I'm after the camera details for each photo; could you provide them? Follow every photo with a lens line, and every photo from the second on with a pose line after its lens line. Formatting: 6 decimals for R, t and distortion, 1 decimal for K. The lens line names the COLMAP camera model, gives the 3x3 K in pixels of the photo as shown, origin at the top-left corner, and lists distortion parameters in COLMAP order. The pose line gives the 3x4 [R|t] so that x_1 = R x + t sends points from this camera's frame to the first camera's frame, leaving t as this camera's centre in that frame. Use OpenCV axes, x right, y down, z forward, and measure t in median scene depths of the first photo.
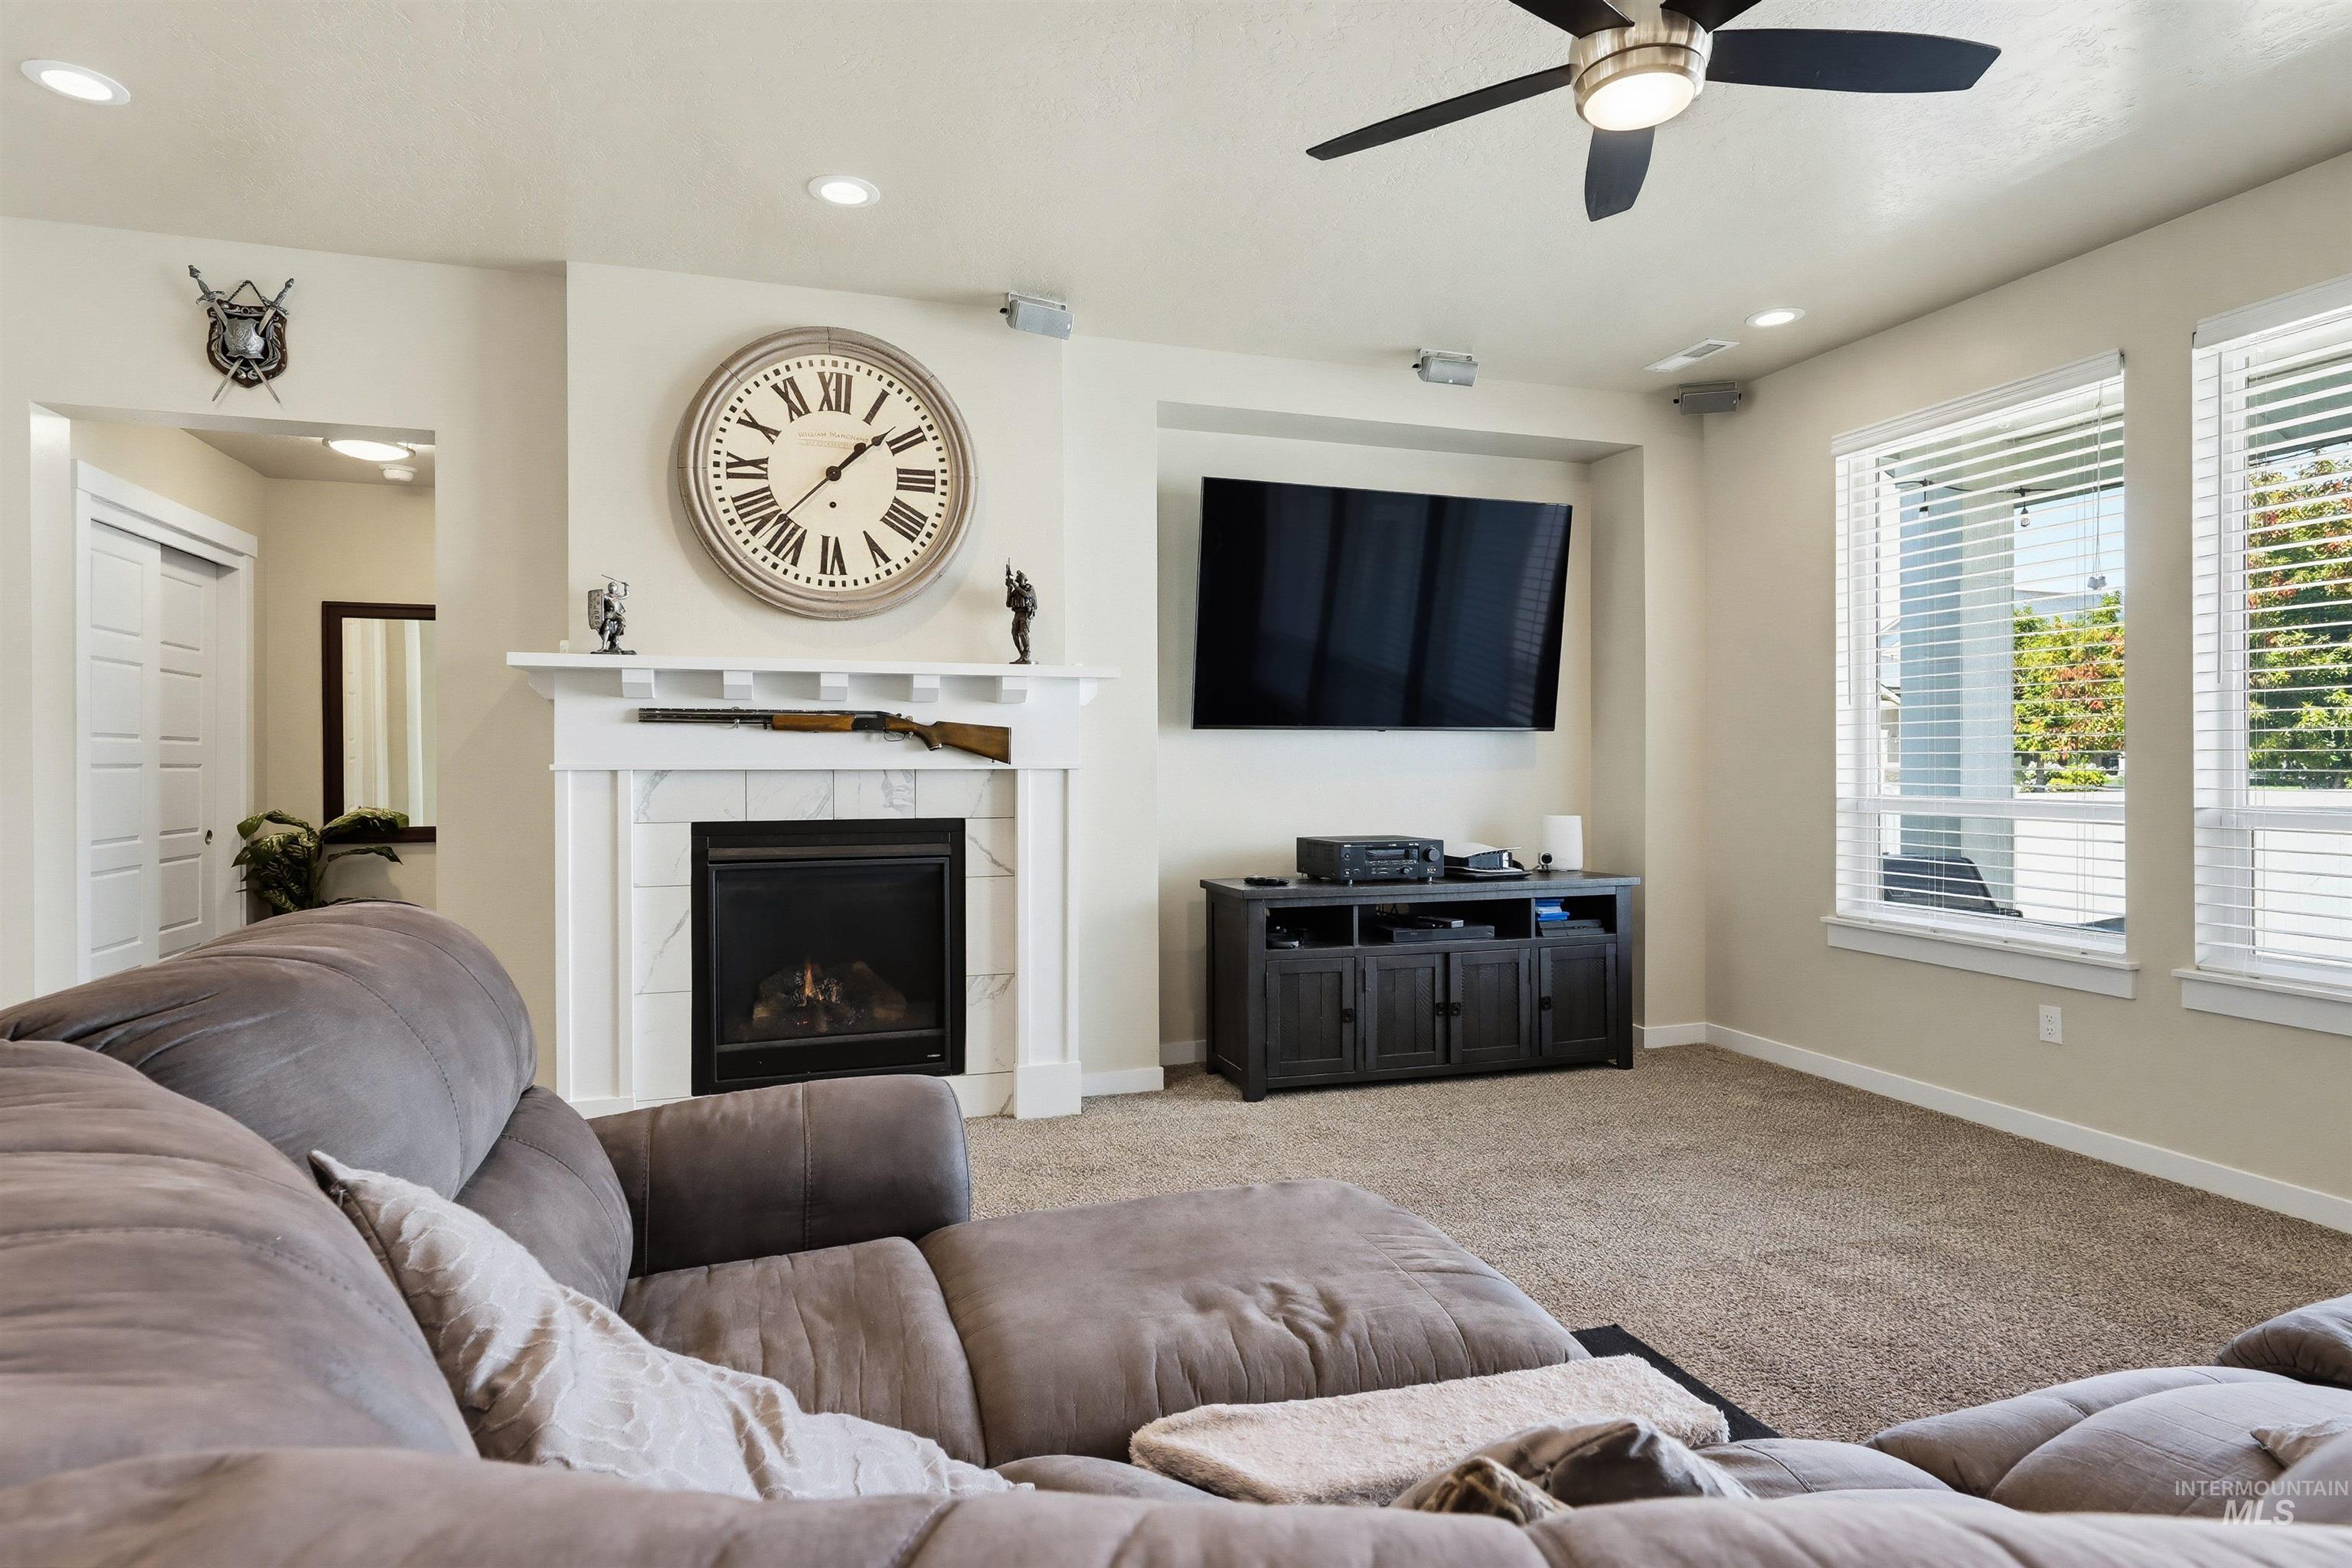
lens RADIAL K [[1235.6, 0, 1172.9], [0, 1235.6, 764.2], [0, 0, 1]] dist [0.001274, 0.000254]
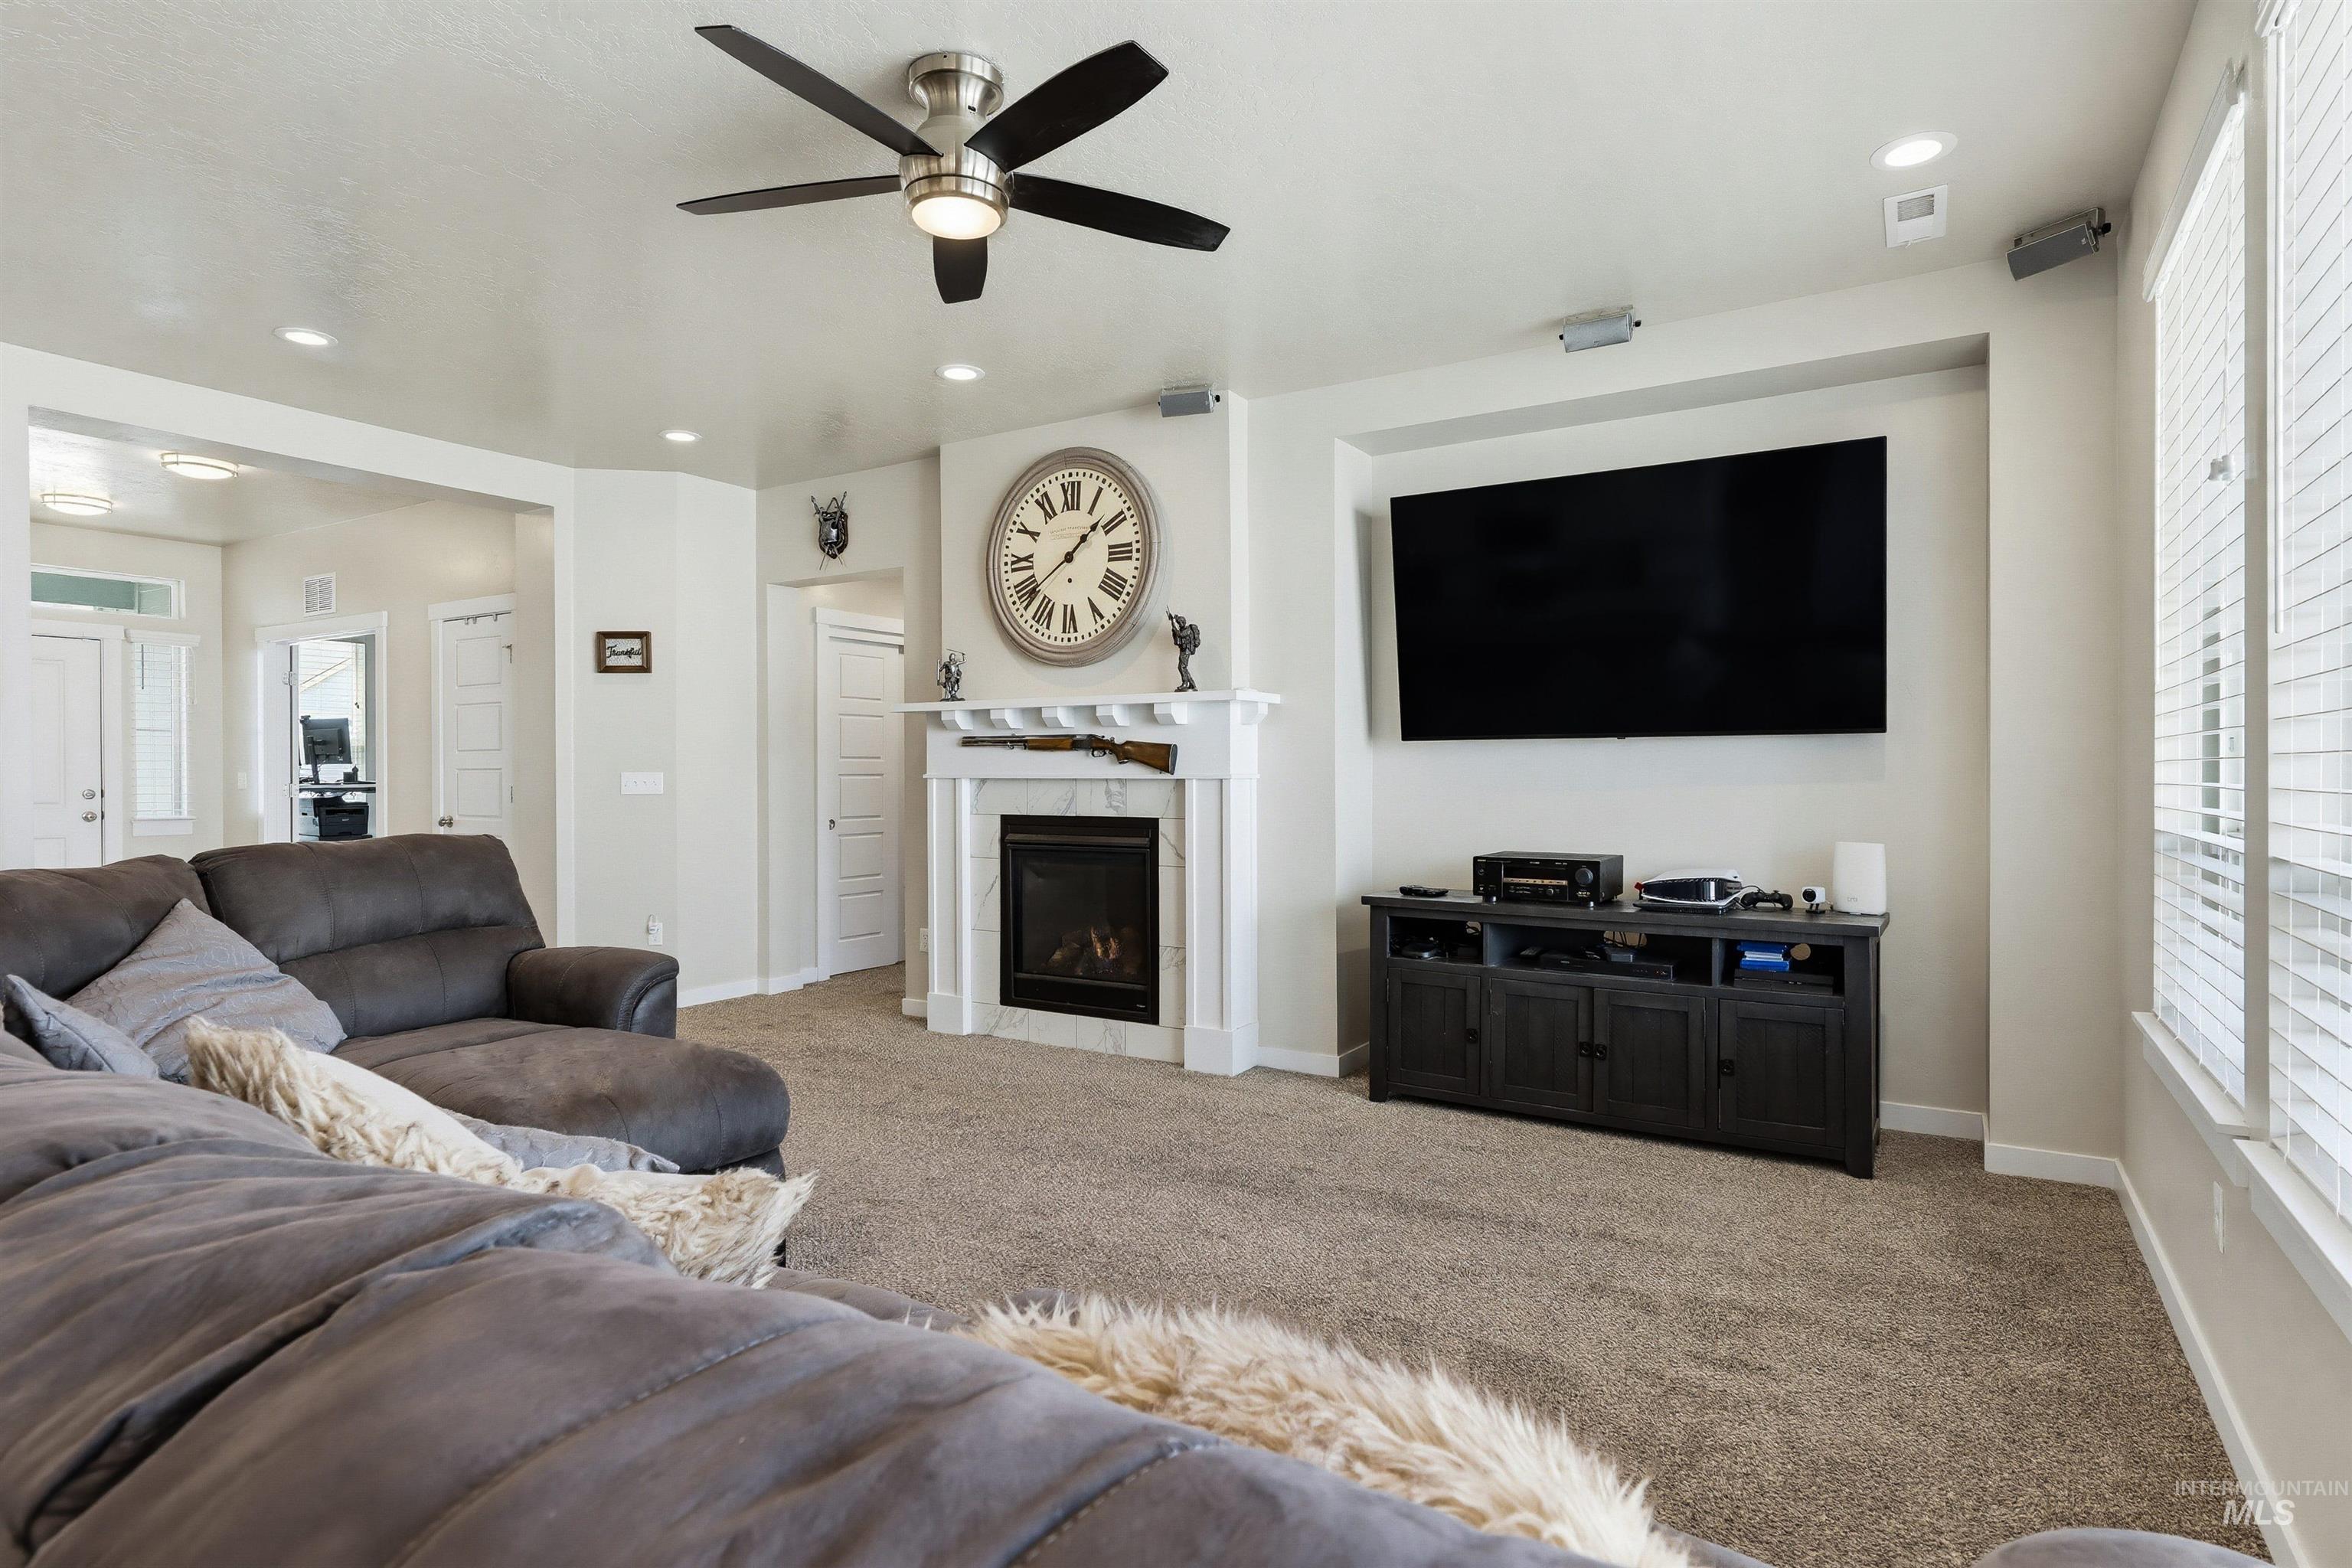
lens RADIAL K [[1225.0, 0, 1175.5], [0, 1225.0, 775.1], [0, 0, 1]] dist [0.002680, 0.000313]
pose [[0.643017, 0.001570, -0.765850, 0.804742], [-0.001553, 0.999999, 0.000747, -0.000387], [0.765850, 0.000709, 0.643019, 0.231832]]
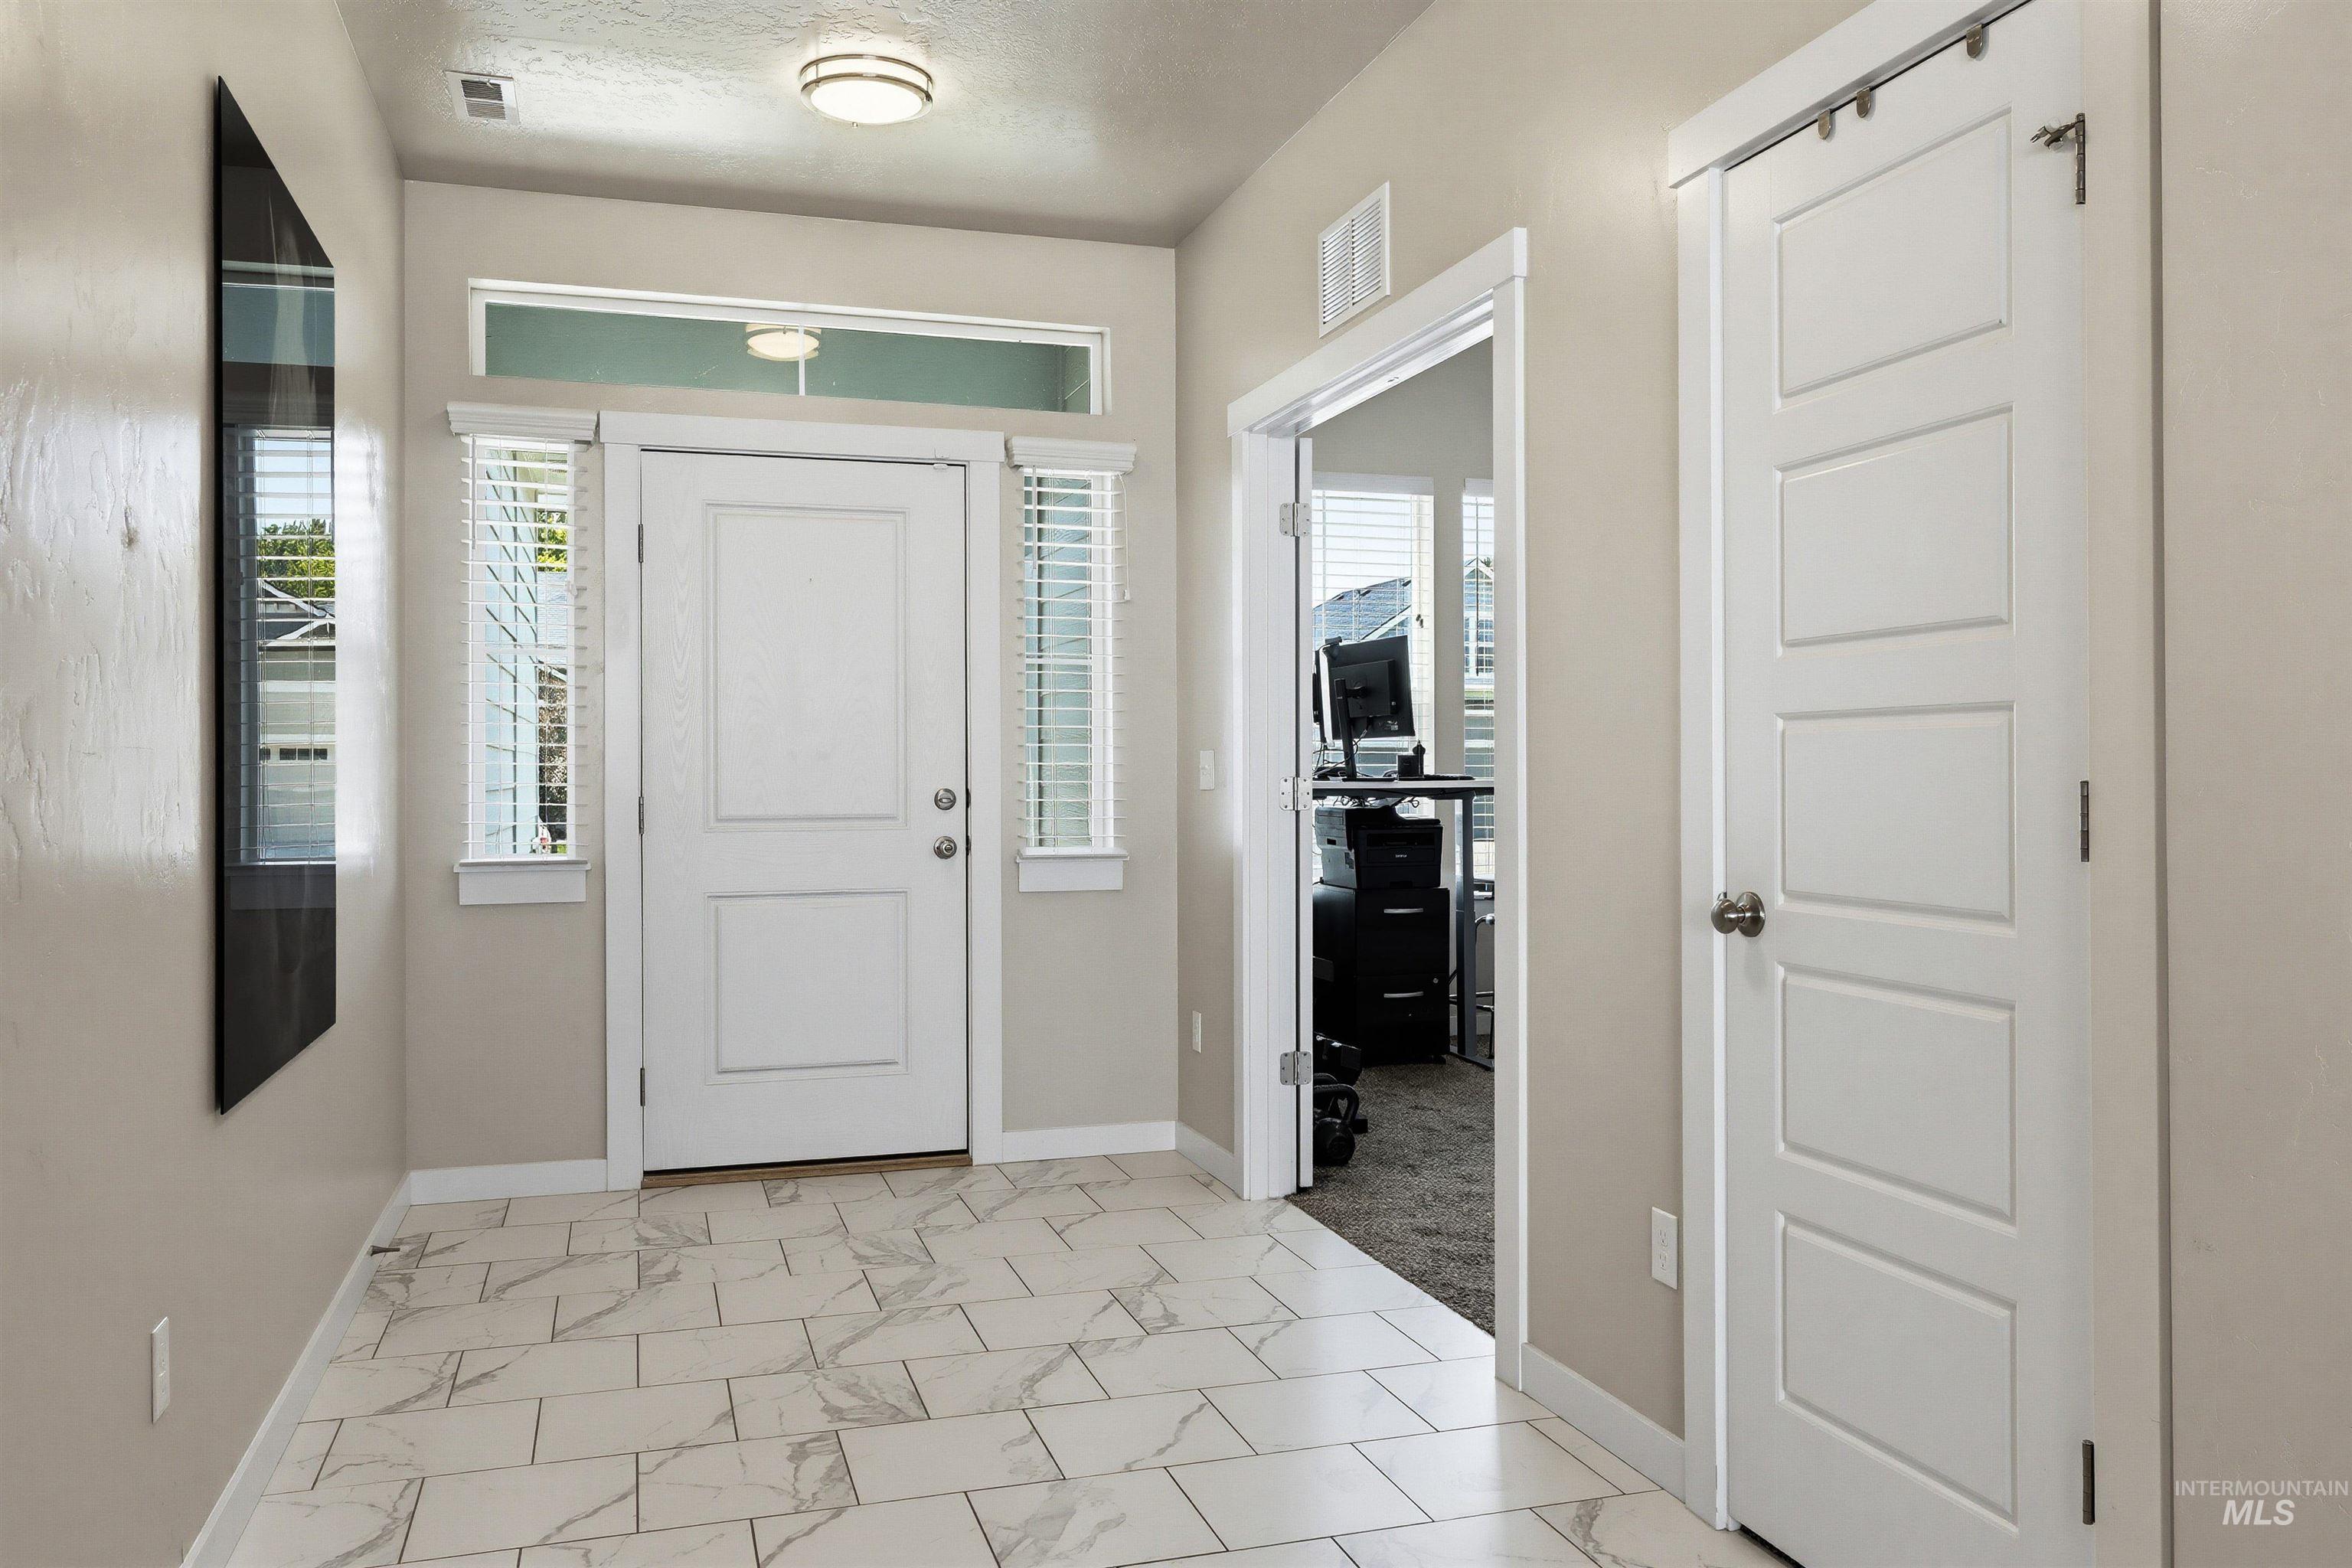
lens RADIAL K [[1772.3, 0, 1176.0], [0, 1772.3, 784.0], [0, 0, 1]] dist [-0.003586, -0.001607]
pose [[-0.015126, 0.005072, -0.999873, -0.475718], [0.002012, 0.999985, 0.005042, 0.016505], [0.999884, -0.001935, -0.015136, 0.350787]]
